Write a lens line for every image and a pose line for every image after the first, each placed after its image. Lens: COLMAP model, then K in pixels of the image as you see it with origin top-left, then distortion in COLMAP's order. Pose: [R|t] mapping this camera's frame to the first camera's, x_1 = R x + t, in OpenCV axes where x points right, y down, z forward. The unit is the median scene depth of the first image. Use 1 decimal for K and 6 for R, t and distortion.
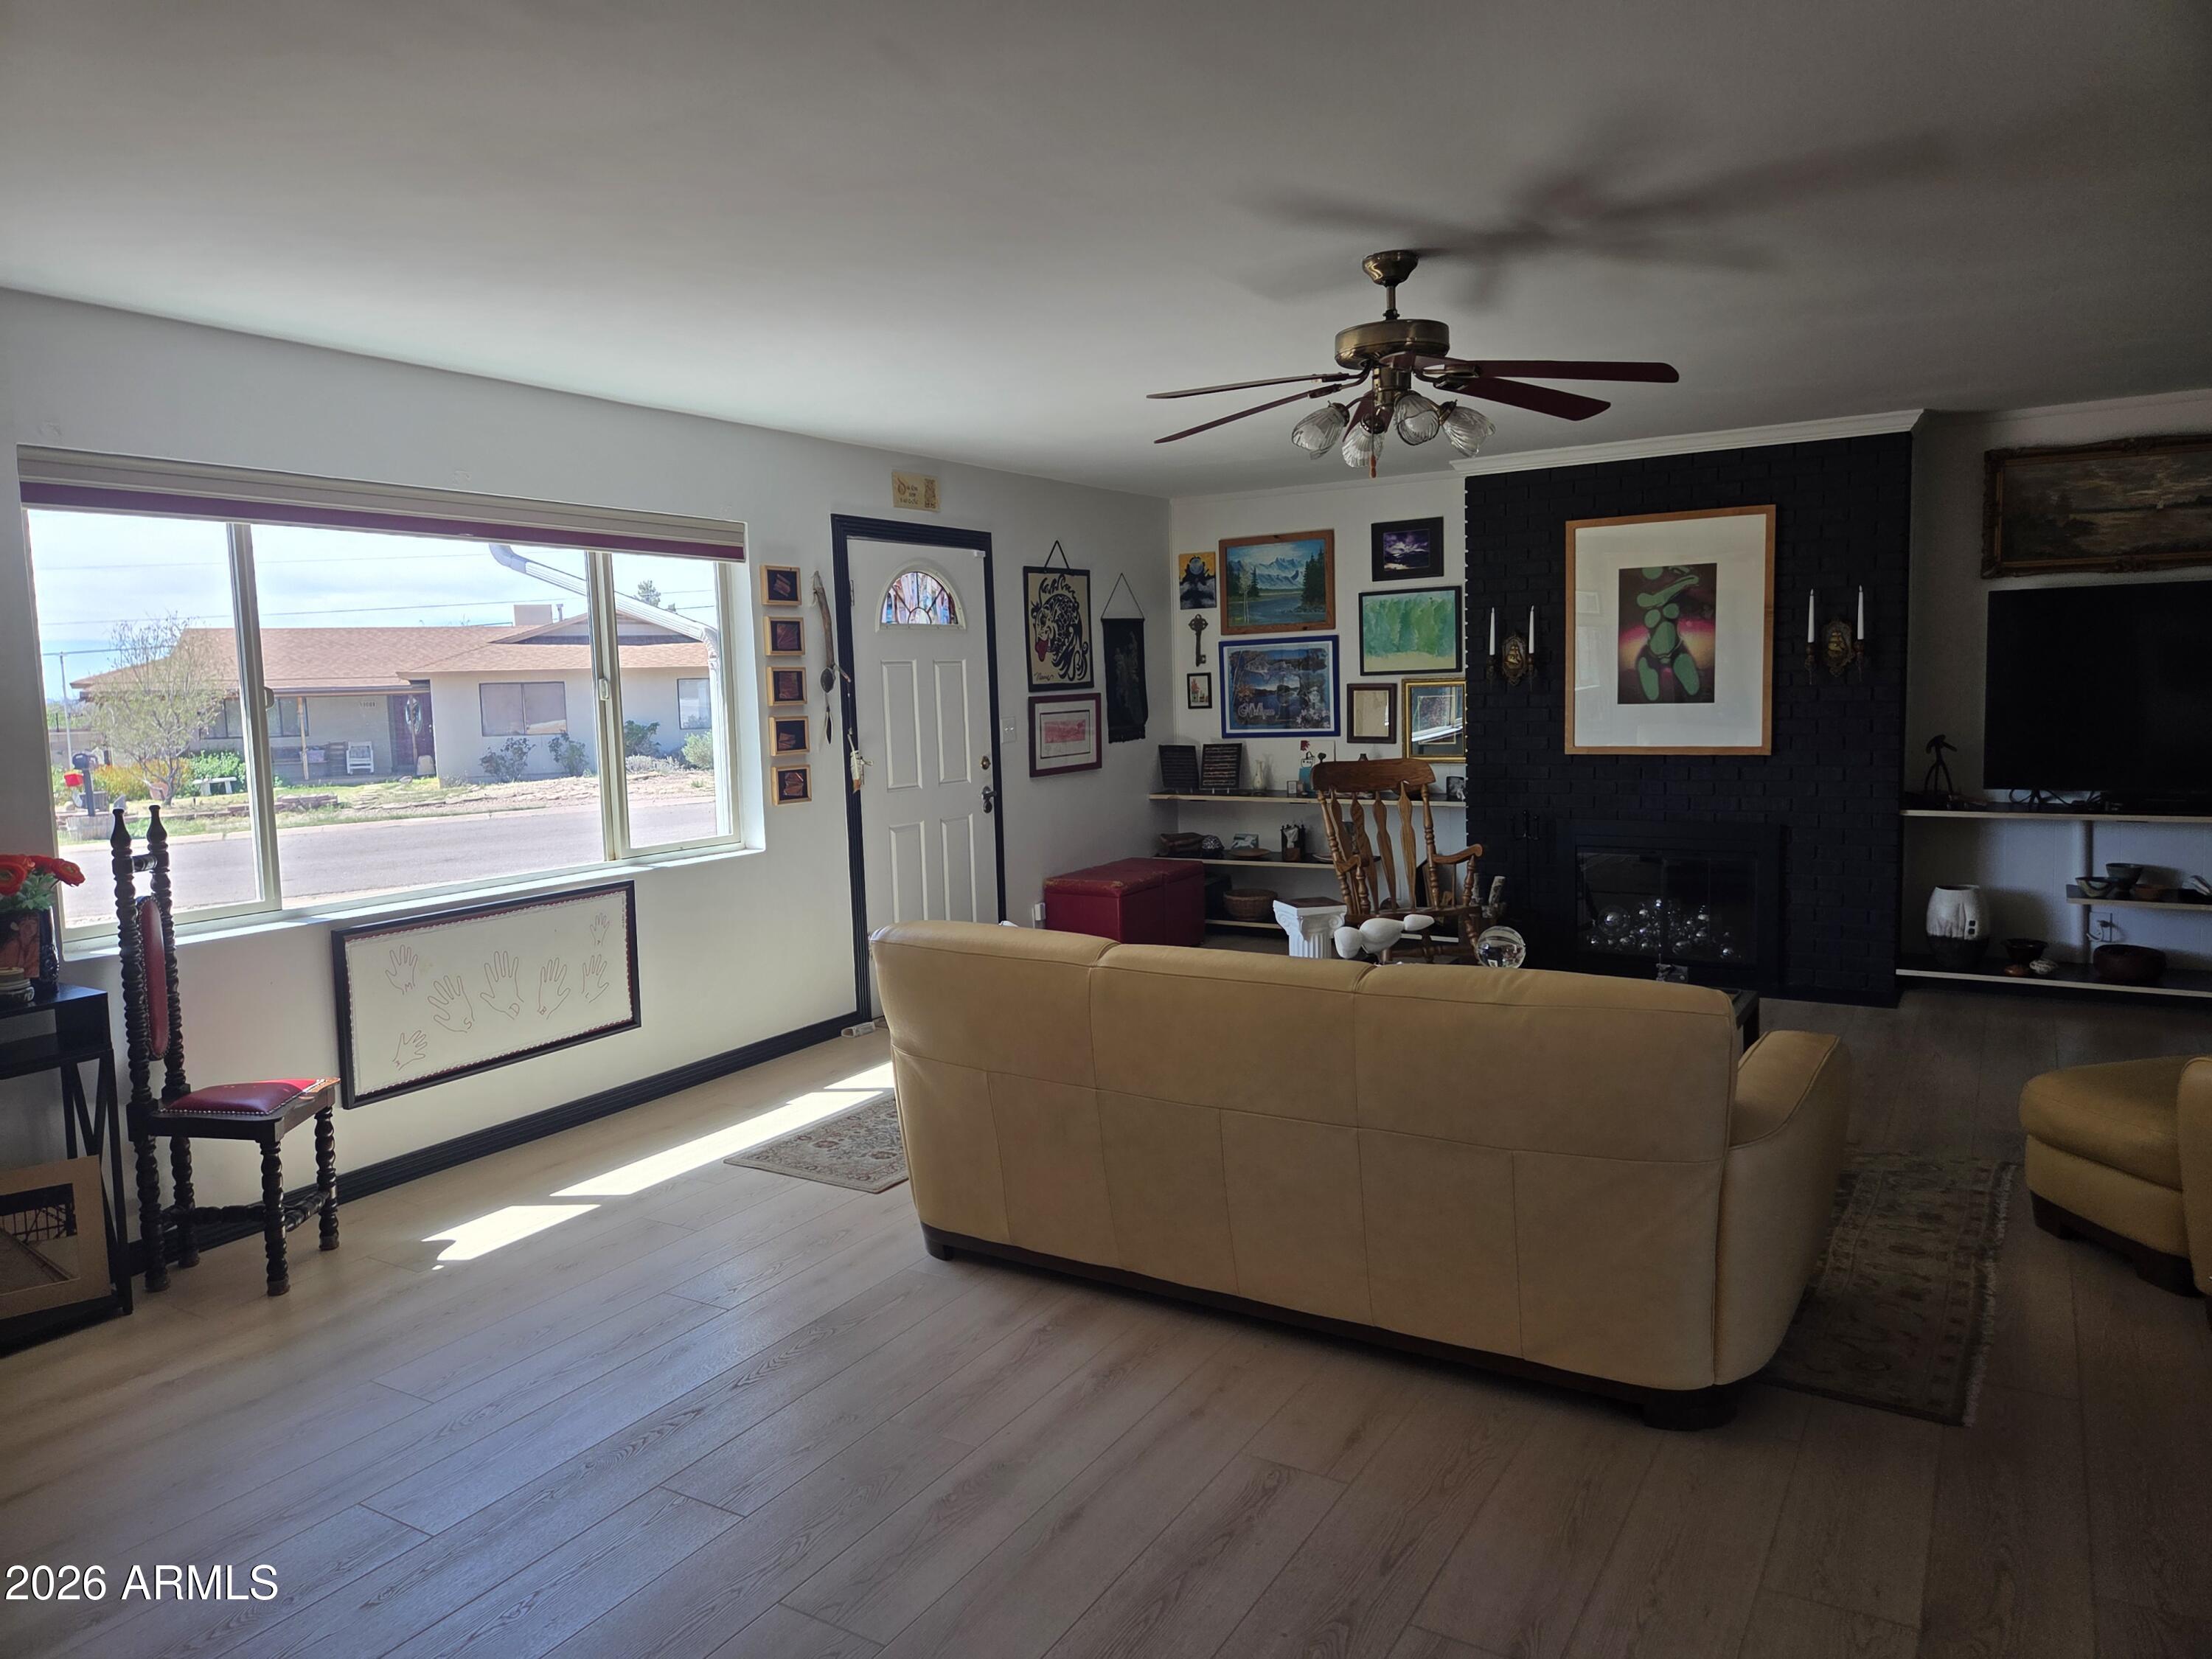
lens RADIAL K [[1483.2, 0, 1119.8], [0, 1483.2, 817.0], [0, 0, 1]] dist [0.094081, -0.087736]
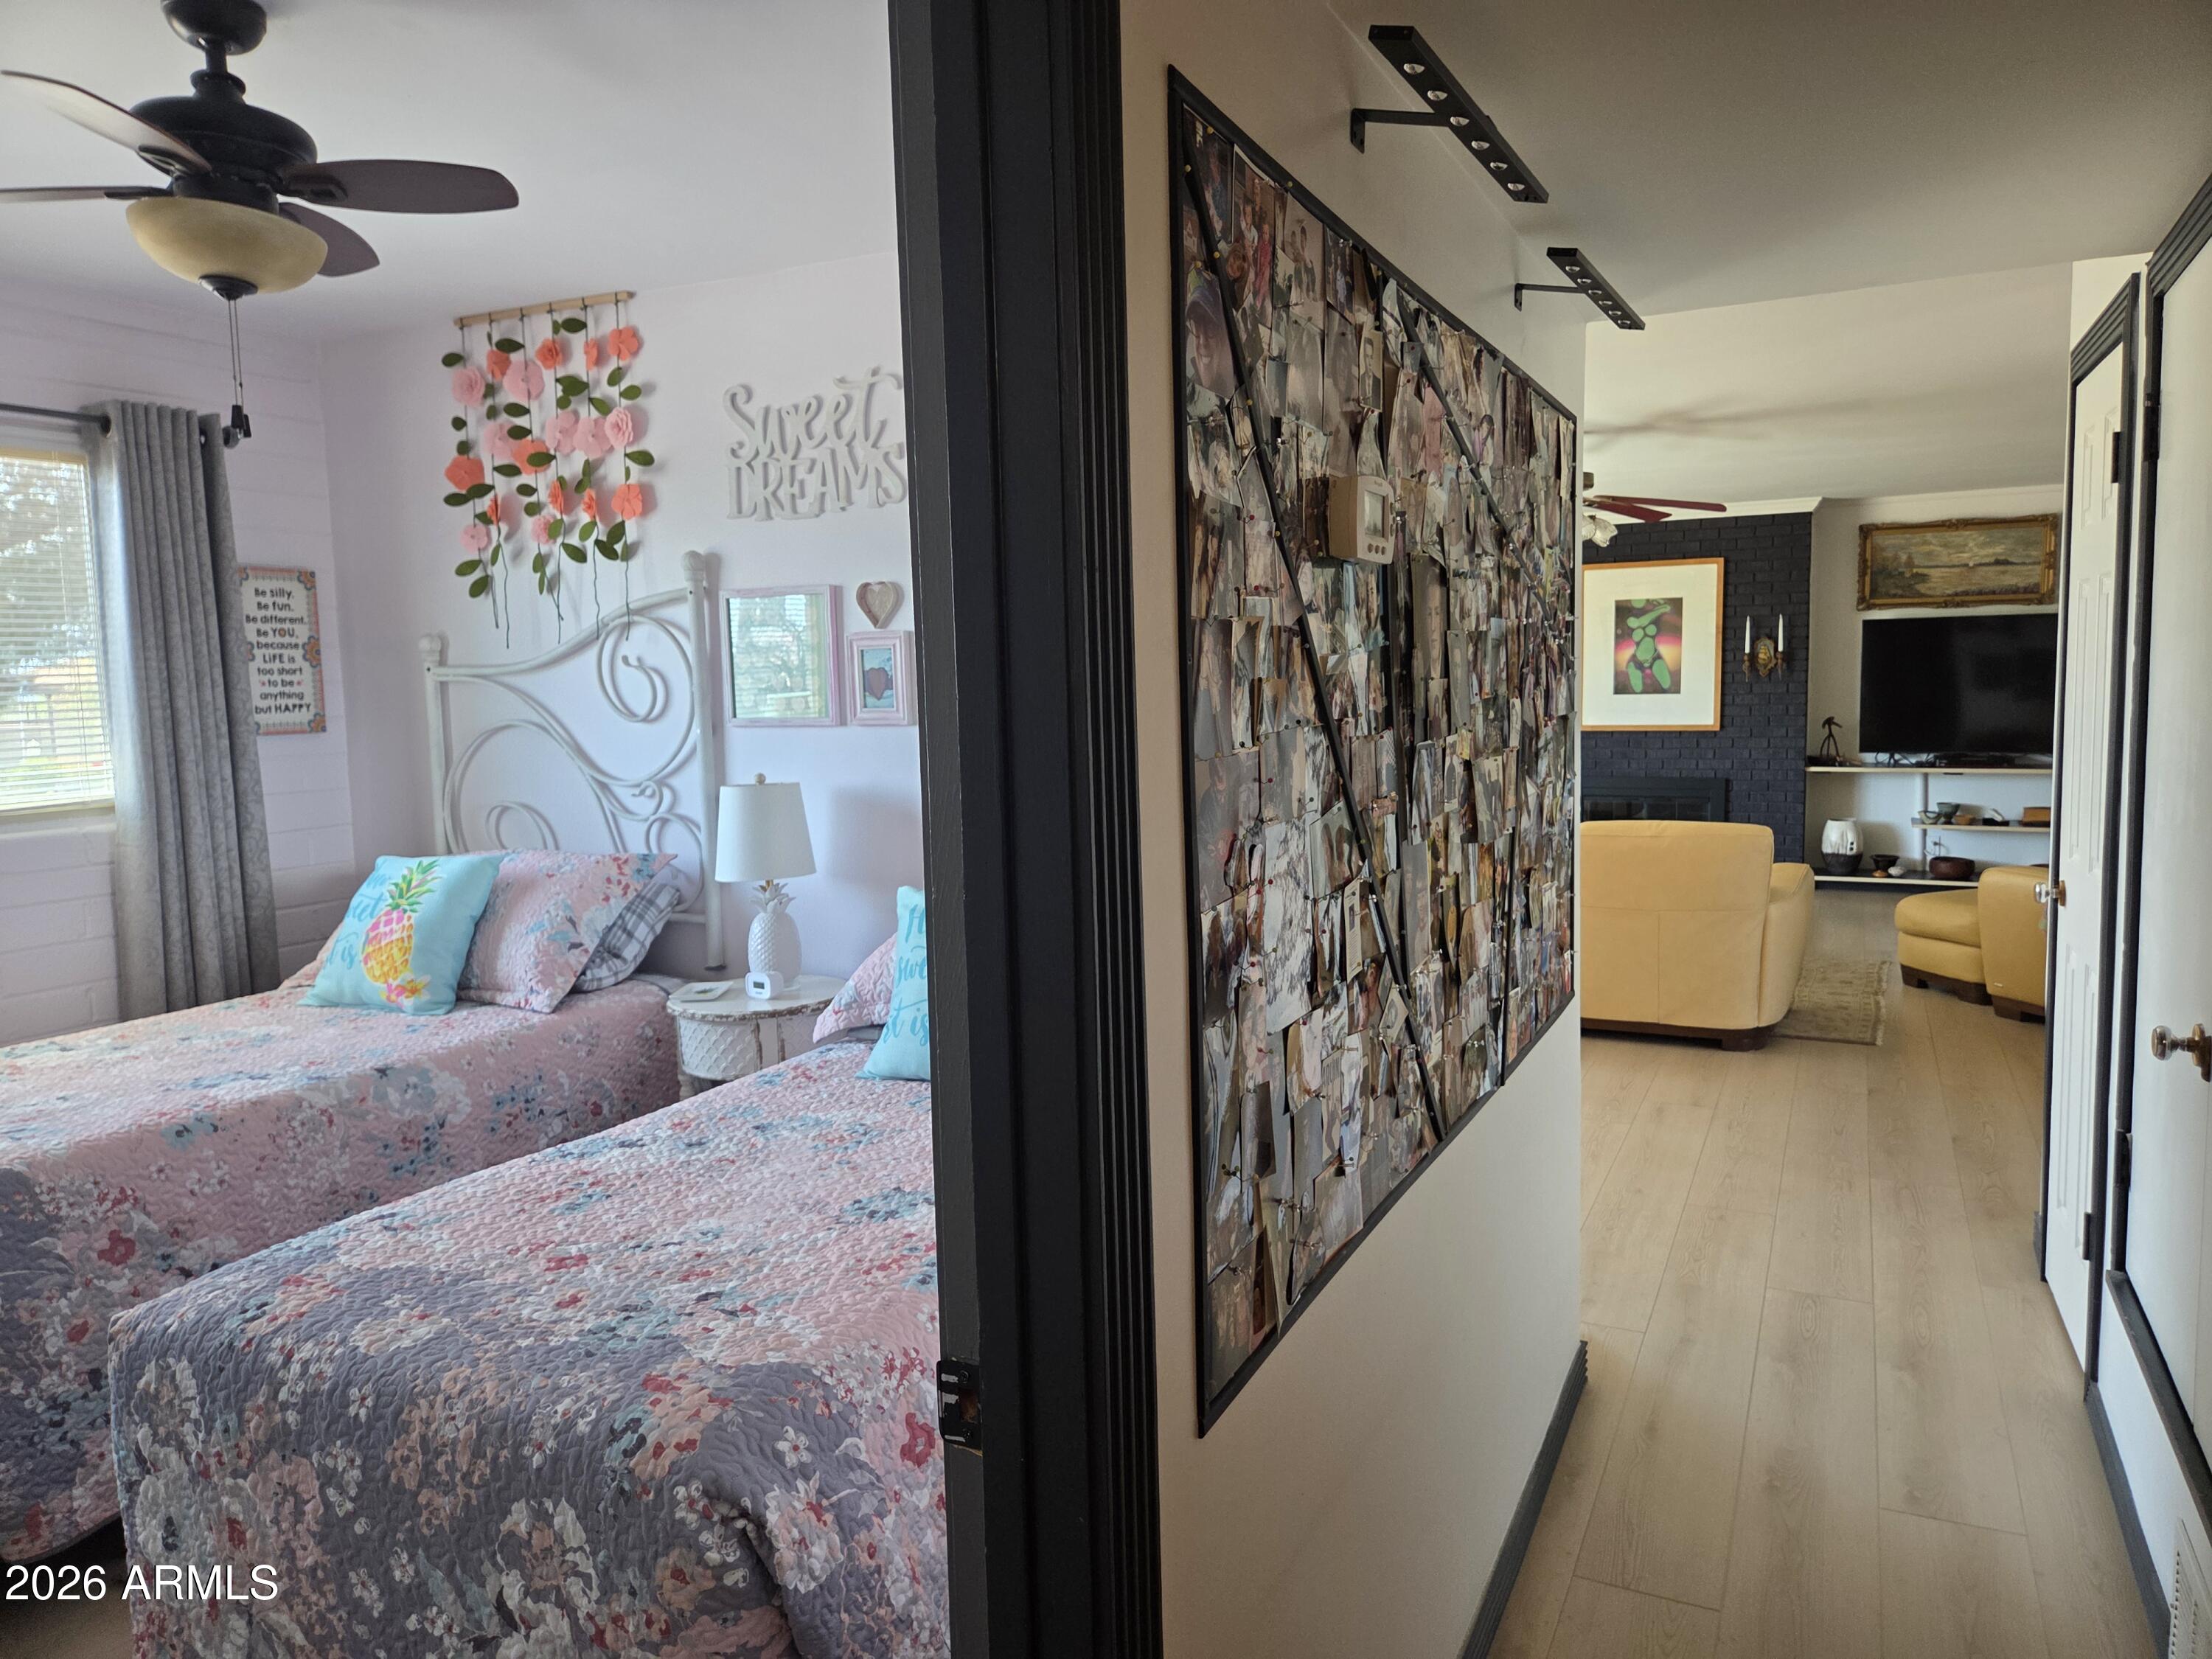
lens RADIAL K [[1502.7, 0, 1173.0], [0, 1502.7, 822.2], [0, 0, 1]] dist [0.095429, -0.070102]
pose [[0.992824, -0.001661, 0.119572, -0.253576], [0.001743, 0.999998, -0.000582, 0.044975], [-0.119571, 0.000786, 0.992825, -0.372863]]
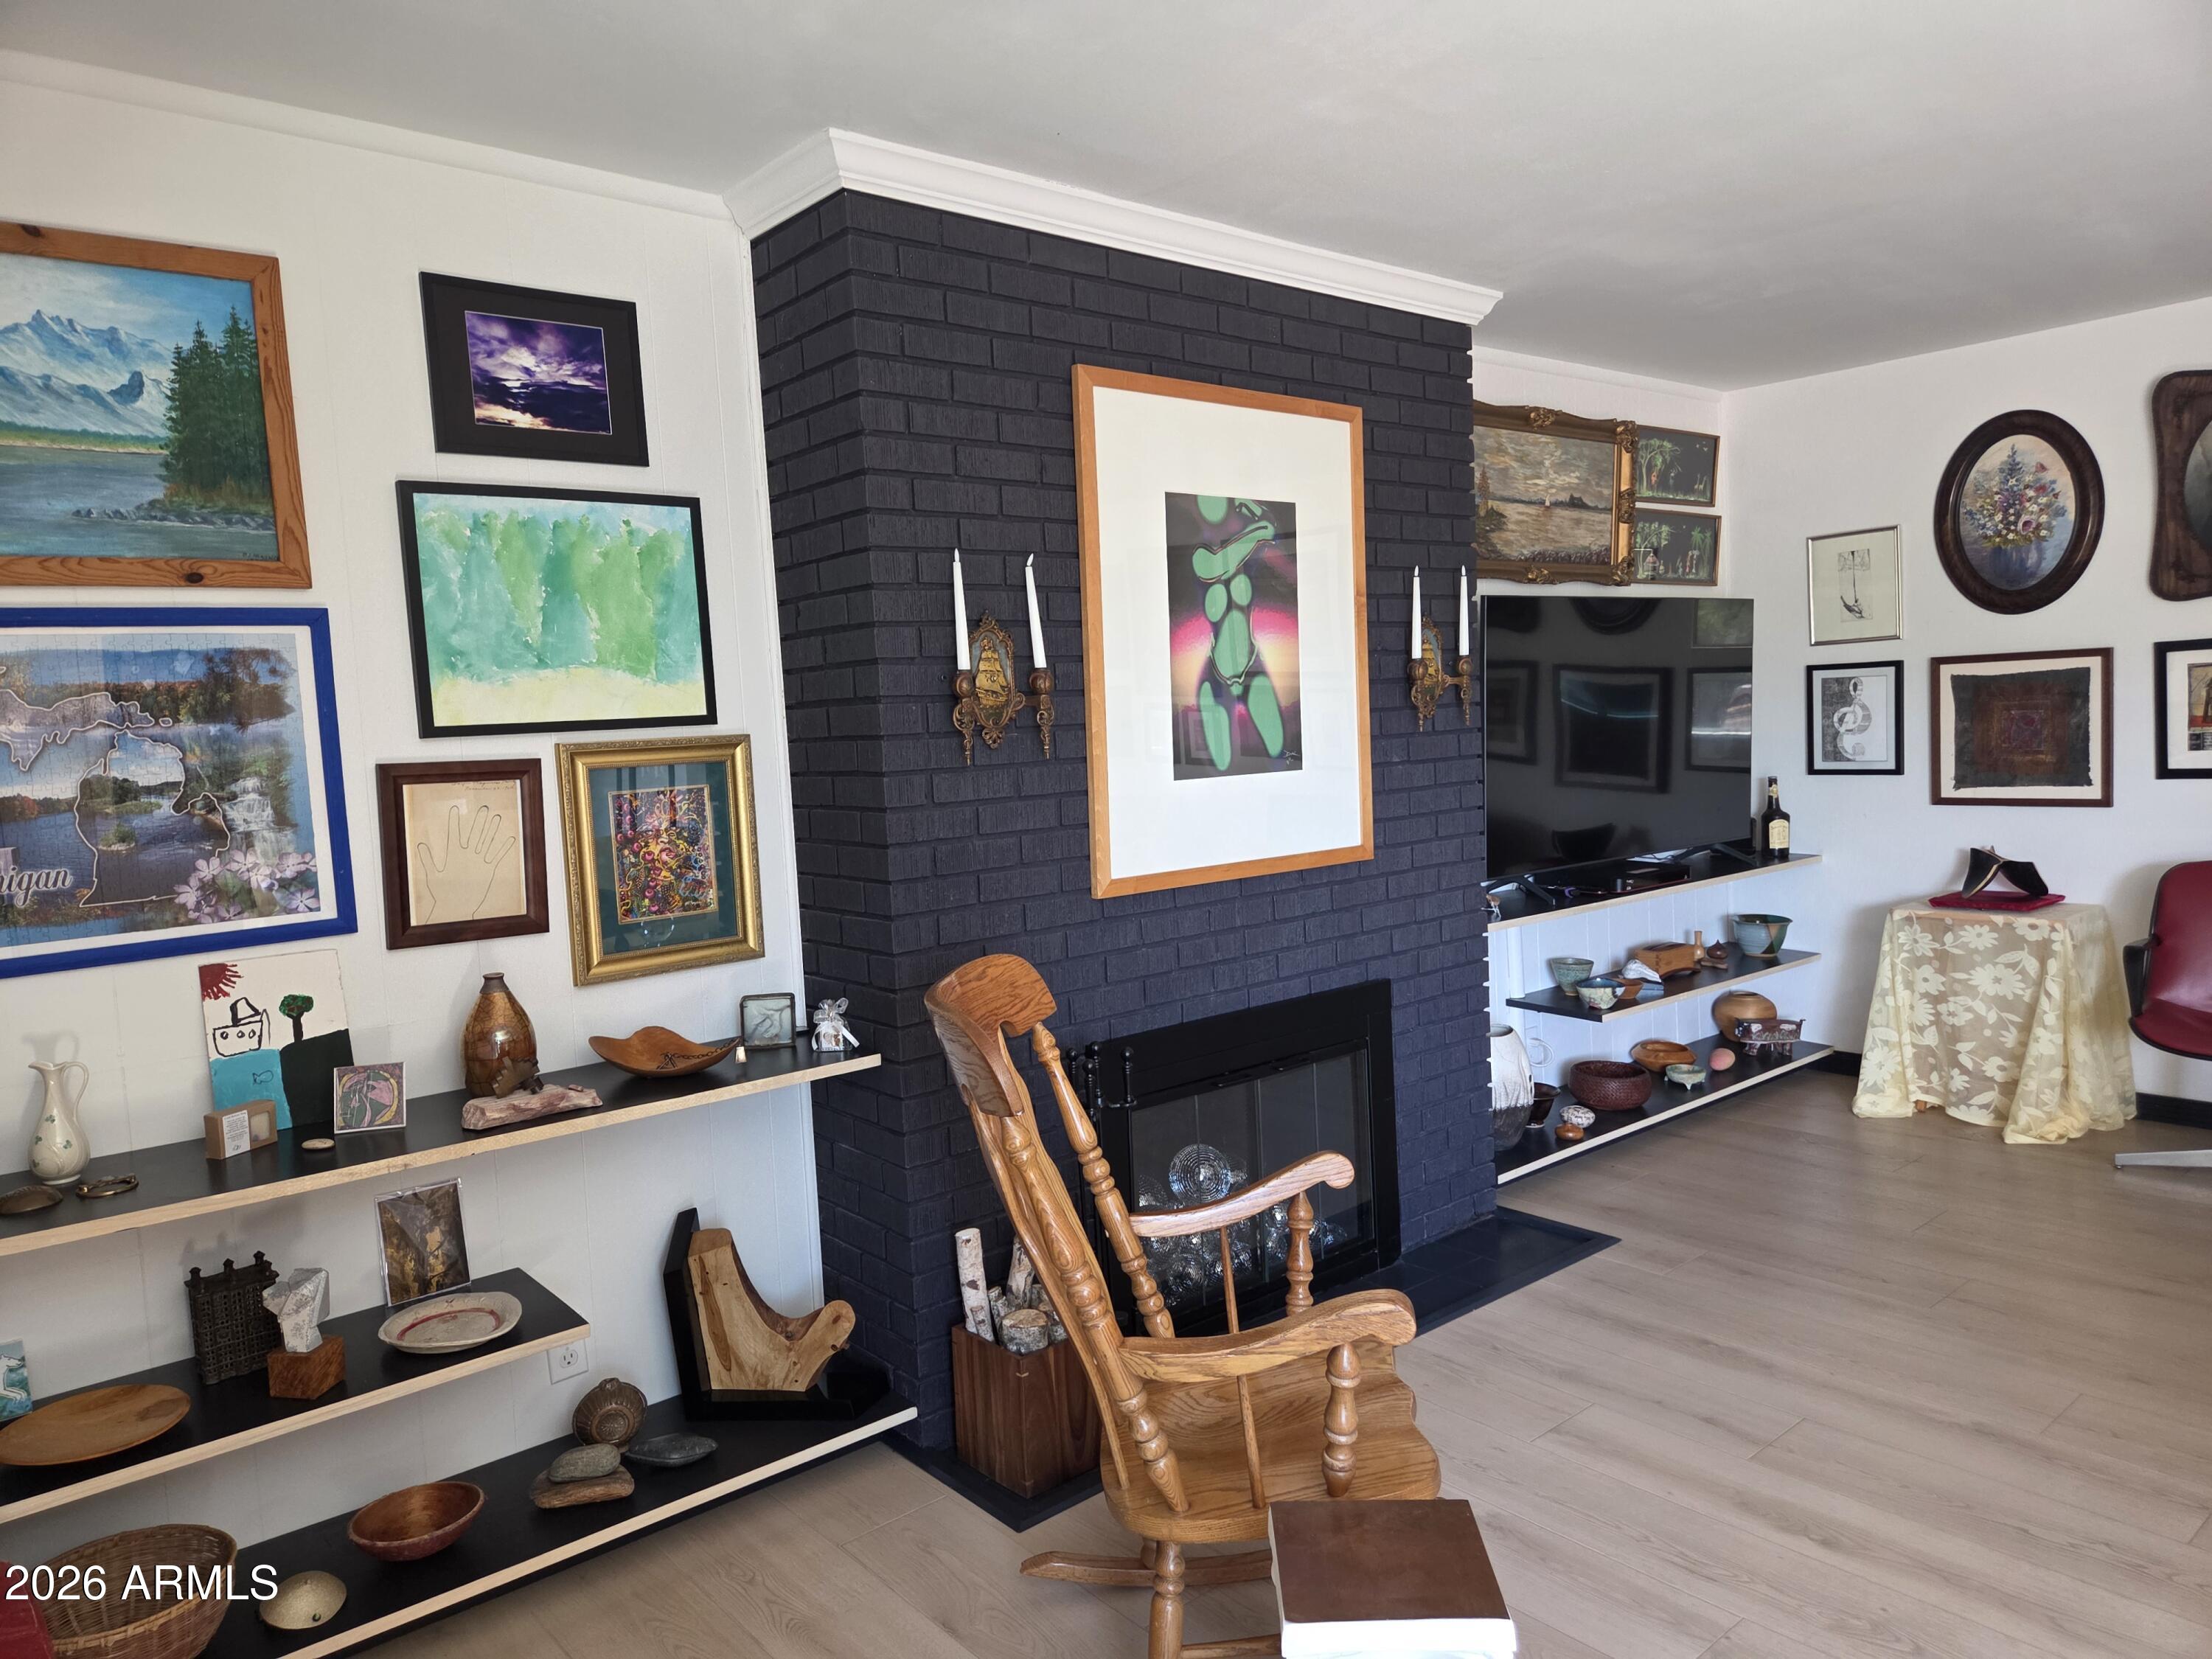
lens RADIAL K [[1483.2, 0, 1119.8], [0, 1483.2, 817.0], [0, 0, 1]] dist [0.094081, -0.087736]
pose [[0.327534, -0.052890, 0.943358, -0.113604], [0.127670, 0.991753, 0.011276, -0.072259], [-0.936174, 0.116745, 0.331585, 0.872237]]
